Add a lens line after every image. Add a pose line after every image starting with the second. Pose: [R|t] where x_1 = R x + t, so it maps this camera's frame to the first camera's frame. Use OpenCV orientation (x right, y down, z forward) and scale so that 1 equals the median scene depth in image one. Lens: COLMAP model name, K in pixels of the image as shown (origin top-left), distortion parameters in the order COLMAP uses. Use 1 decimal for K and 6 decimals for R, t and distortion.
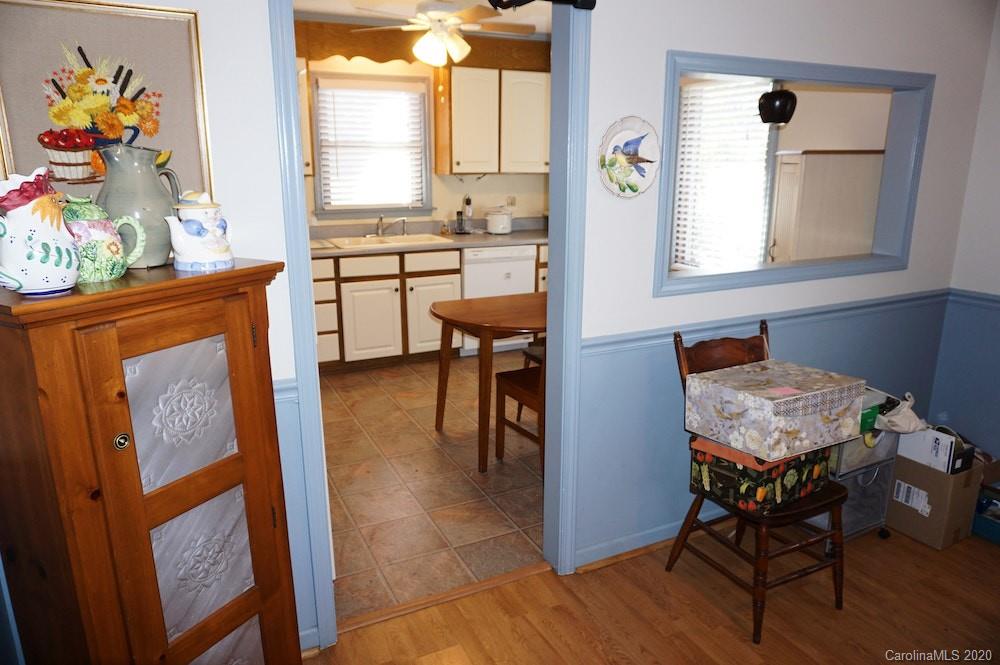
lens RADIAL K [[666.0, 0, 498.3], [0, 666.0, 338.3], [0, 0, 1]] dist [-0.049147, 0.034280]
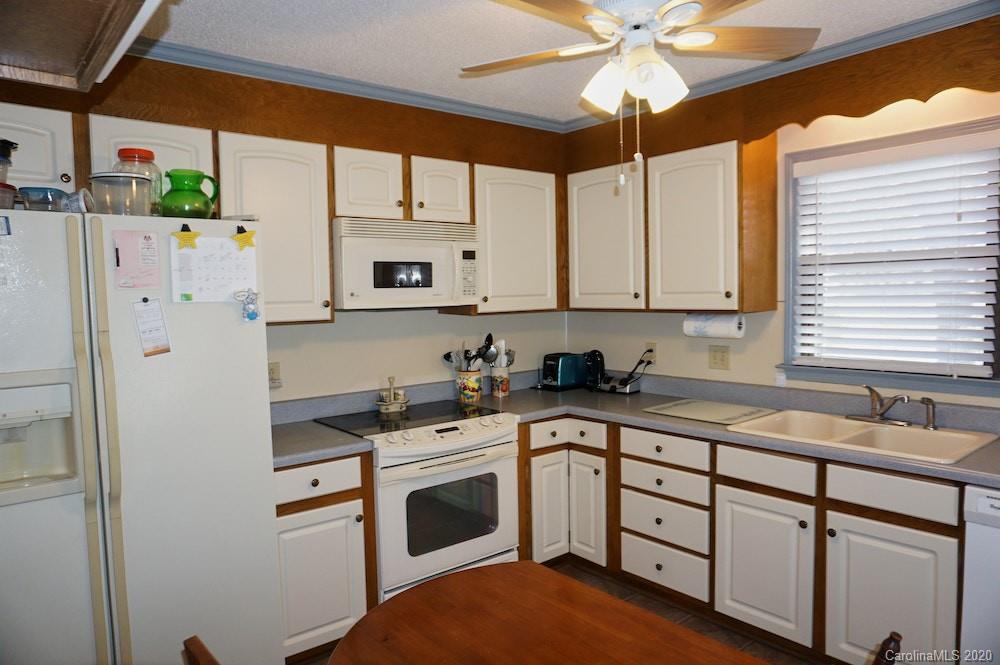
lens RADIAL K [[666.0, 0, 499.1], [0, 666.0, 338.4], [0, 0, 1]] dist [-0.049147, 0.034280]
pose [[0.239541, 0.061125, -0.968960, 0.301776], [-0.229044, 0.973404, 0.004782, -0.170872], [0.943482, 0.220789, 0.247171, 0.629496]]
